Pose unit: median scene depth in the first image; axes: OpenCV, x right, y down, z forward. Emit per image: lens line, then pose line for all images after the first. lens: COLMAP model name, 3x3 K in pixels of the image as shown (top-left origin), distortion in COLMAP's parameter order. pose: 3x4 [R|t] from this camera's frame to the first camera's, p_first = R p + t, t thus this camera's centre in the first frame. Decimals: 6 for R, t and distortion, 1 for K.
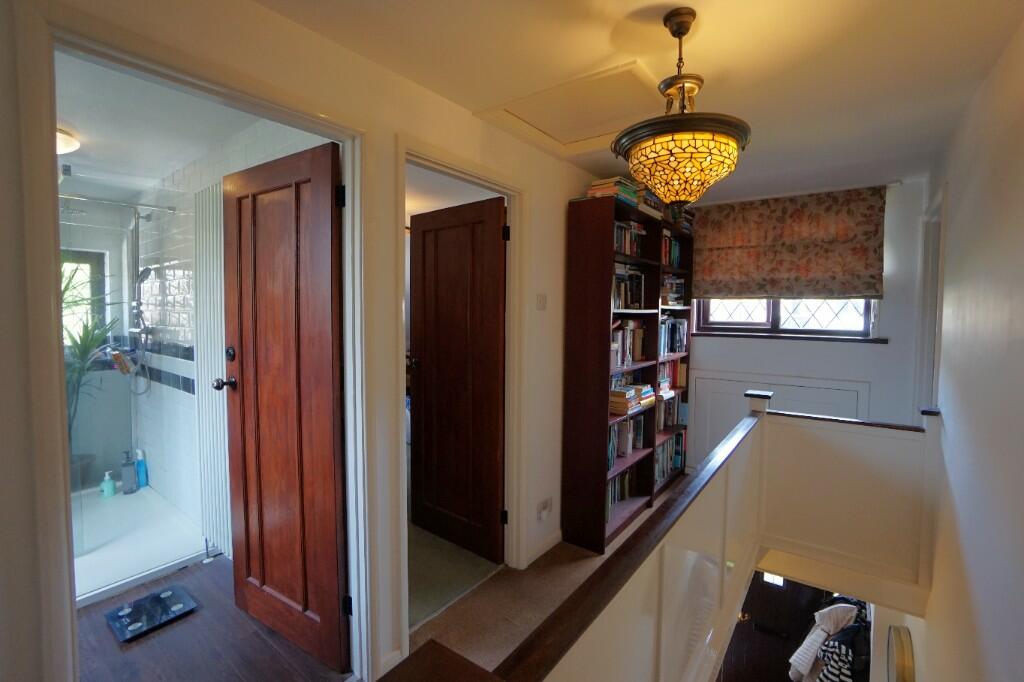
lens RADIAL K [[456.6, 0, 510.4], [0, 456.6, 335.2], [0, 0, 1]] dist [-0.033087, 0.003220]
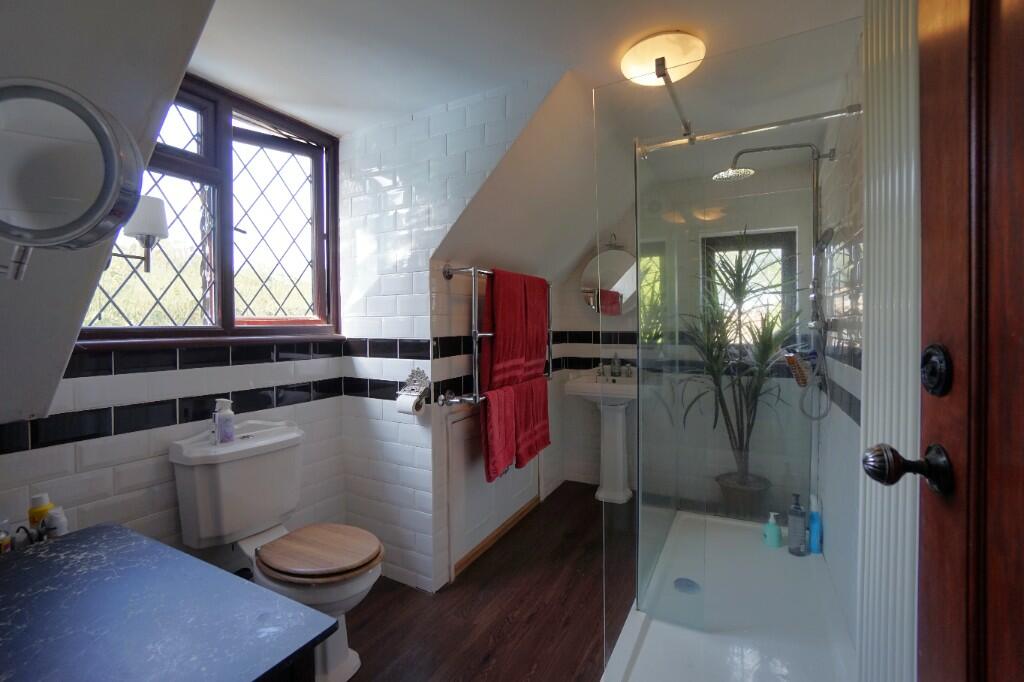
lens RADIAL K [[456.6, 0, 509.8], [0, 456.6, 335.3], [0, 0, 1]] dist [-0.033087, 0.003220]
pose [[0.173927, 0.012548, -0.984679, -0.232528], [-0.034181, 0.999393, 0.006698, 0.016400], [0.984165, 0.032492, 0.174250, 0.408558]]
